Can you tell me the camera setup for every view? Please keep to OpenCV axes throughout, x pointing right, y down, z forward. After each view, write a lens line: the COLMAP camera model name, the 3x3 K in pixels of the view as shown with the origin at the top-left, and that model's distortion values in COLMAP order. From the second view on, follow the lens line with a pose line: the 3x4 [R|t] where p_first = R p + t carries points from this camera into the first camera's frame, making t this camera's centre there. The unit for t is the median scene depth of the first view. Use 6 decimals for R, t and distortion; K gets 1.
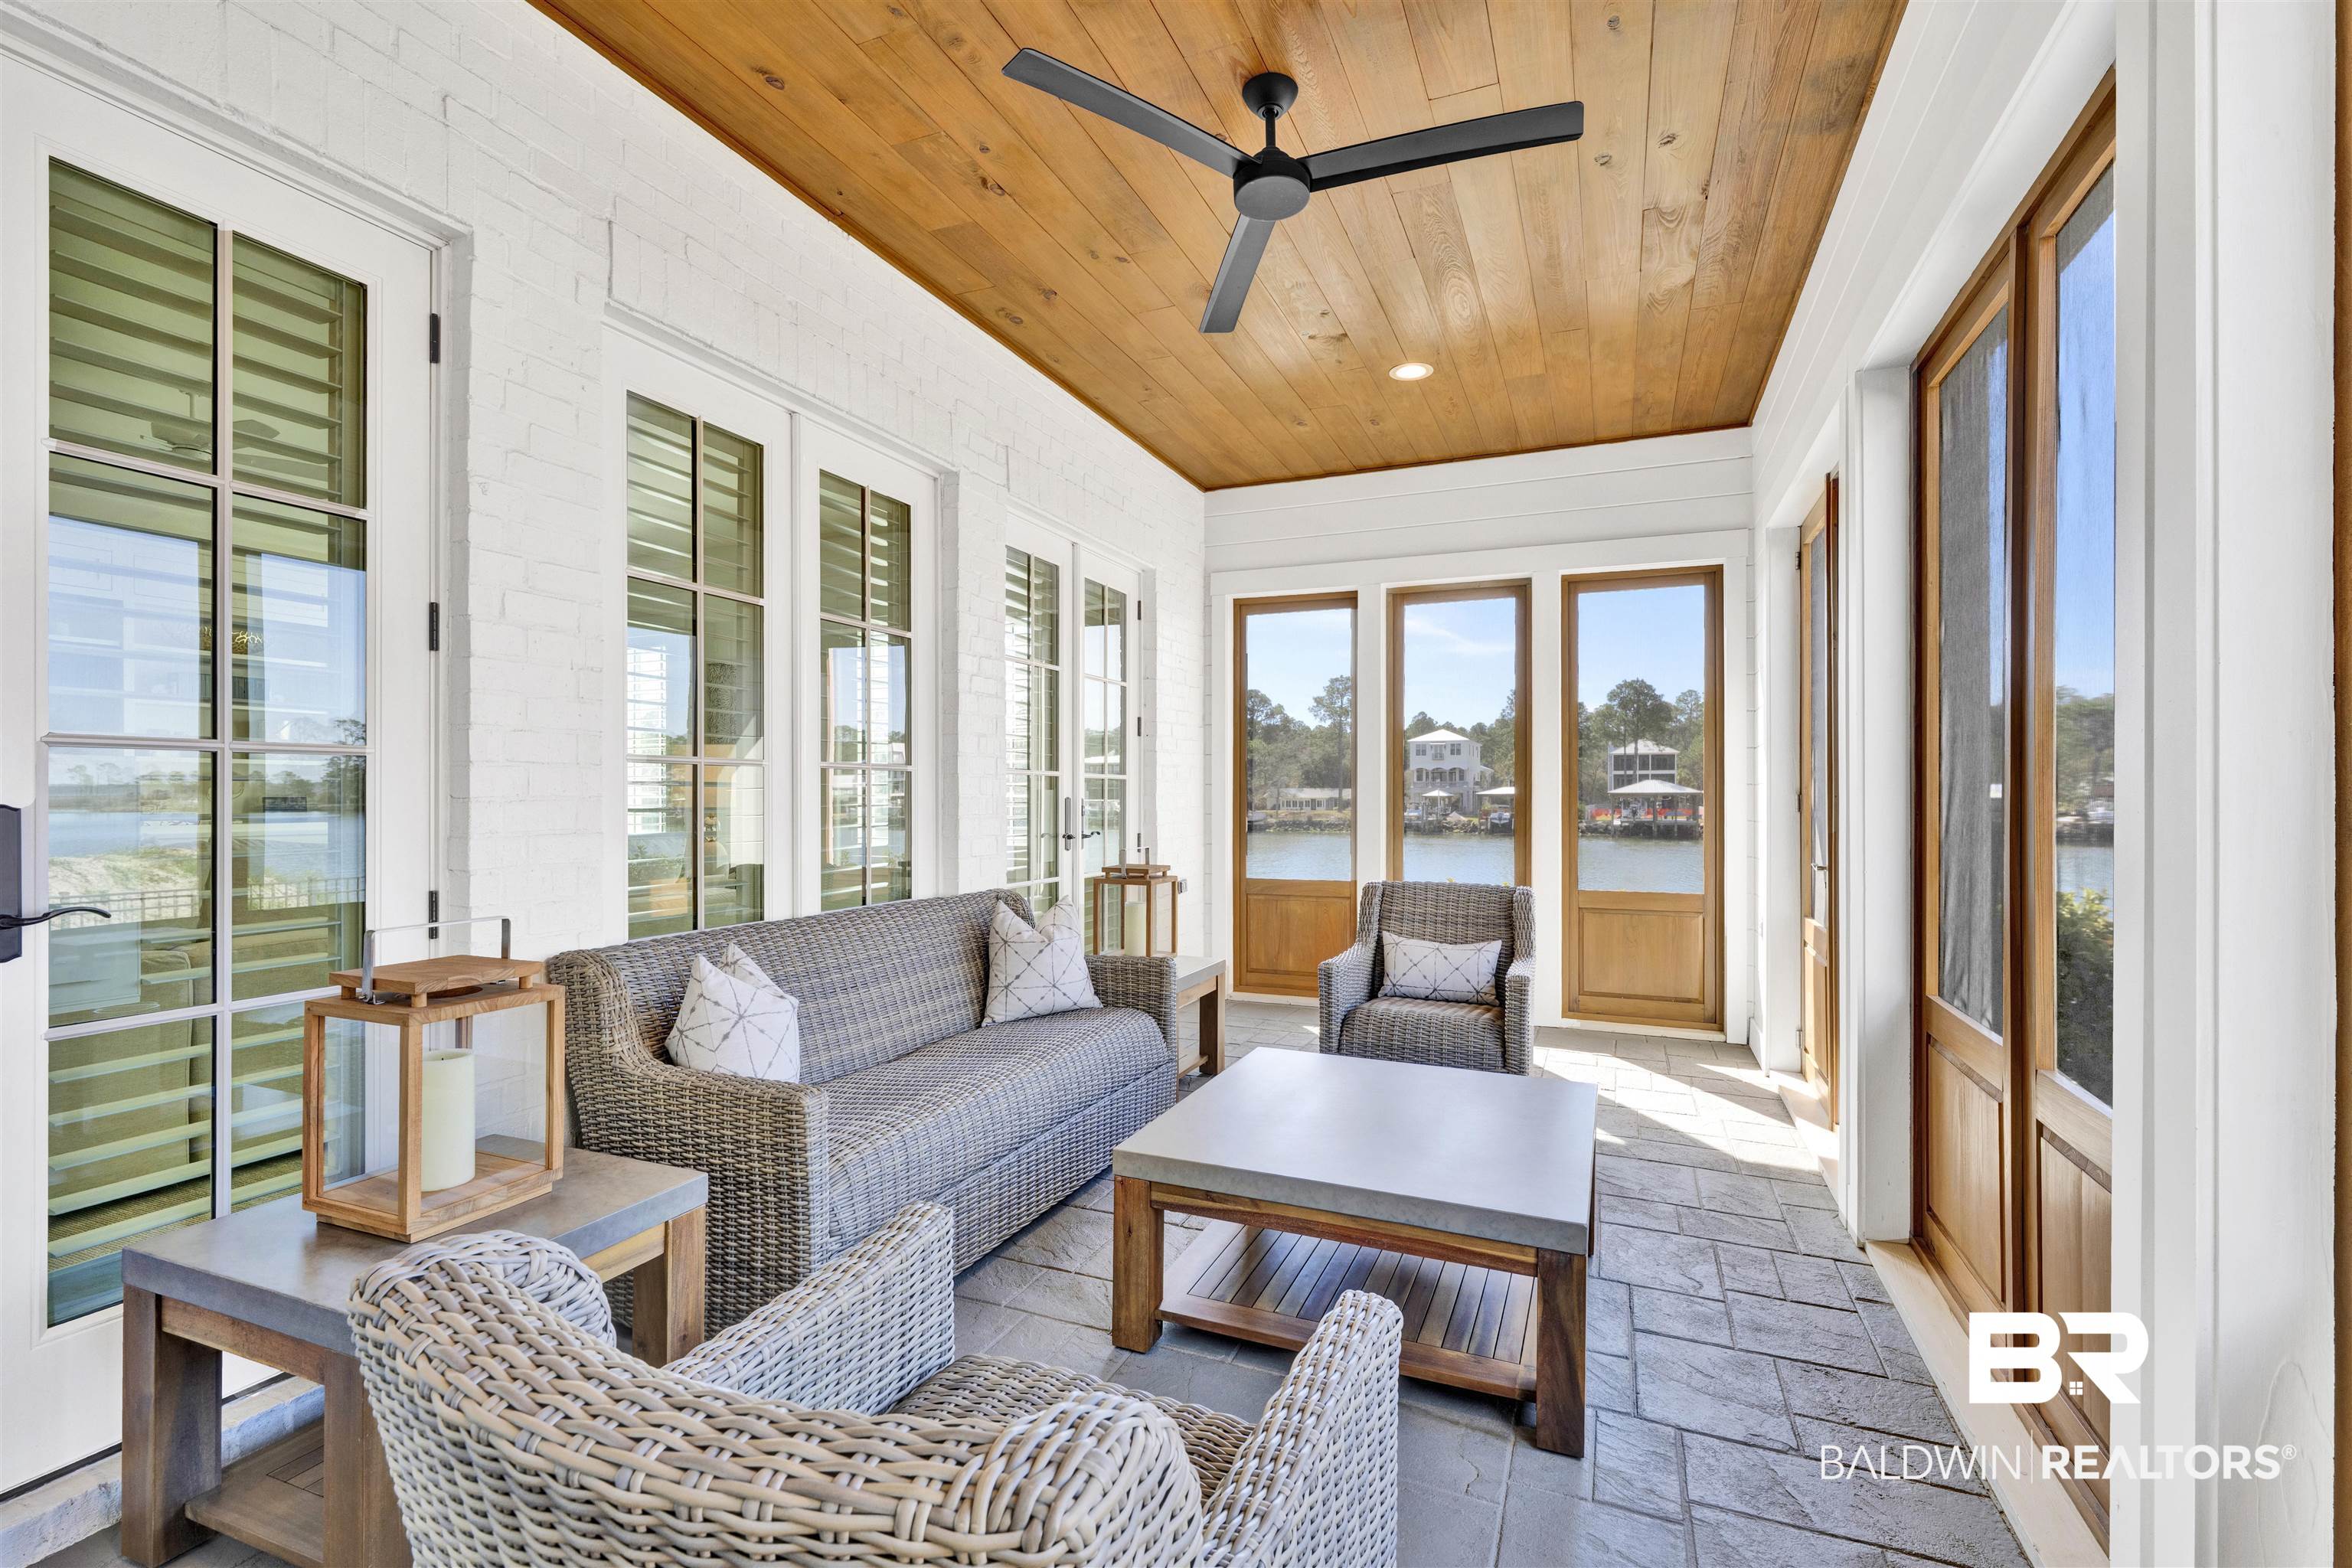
lens RADIAL K [[1027.9, 0, 1176.0], [0, 1027.9, 784.0], [0, 0, 1]] dist [0.000589, 0.000281]
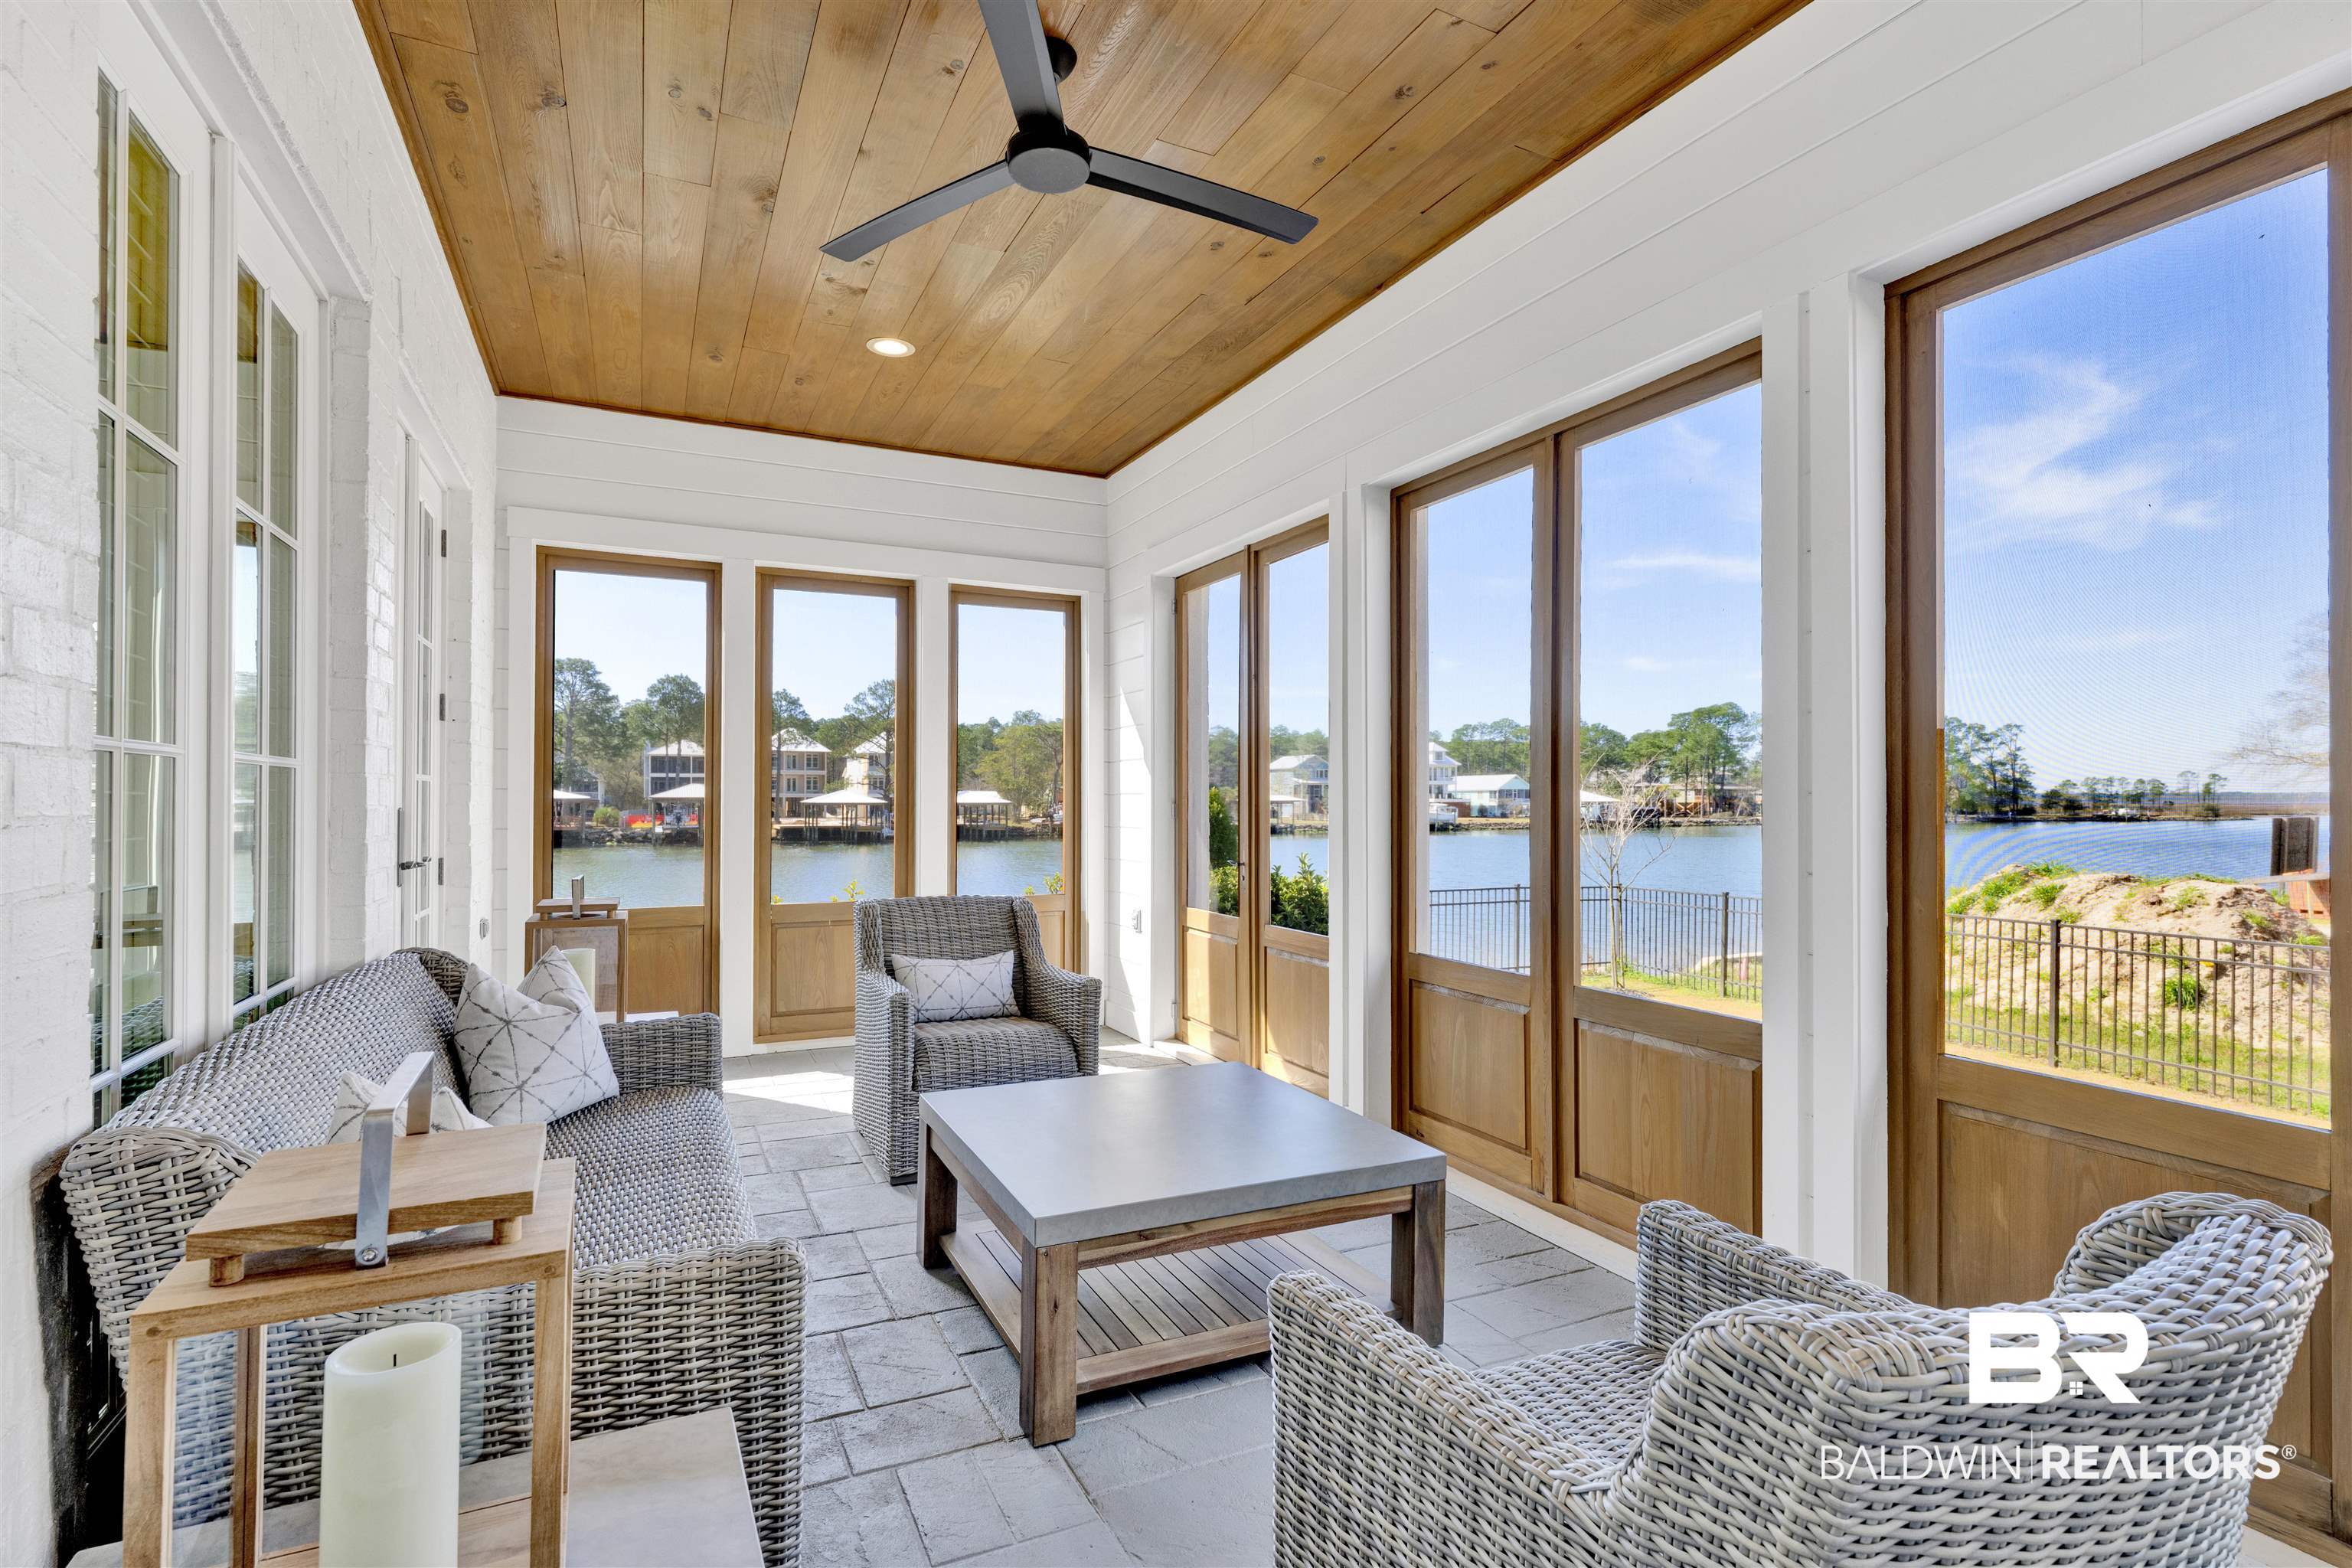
lens RADIAL K [[1110.8, 0, 1176.0], [0, 1110.8, 784.0], [0, 0, 1]] dist [-0.015019, 0.000124]
pose [[0.656464, 0.012108, 0.754261, -0.276915], [-0.009478, 0.999925, -0.007802, -0.001847], [-0.754298, -0.002027, 0.656529, 0.120132]]
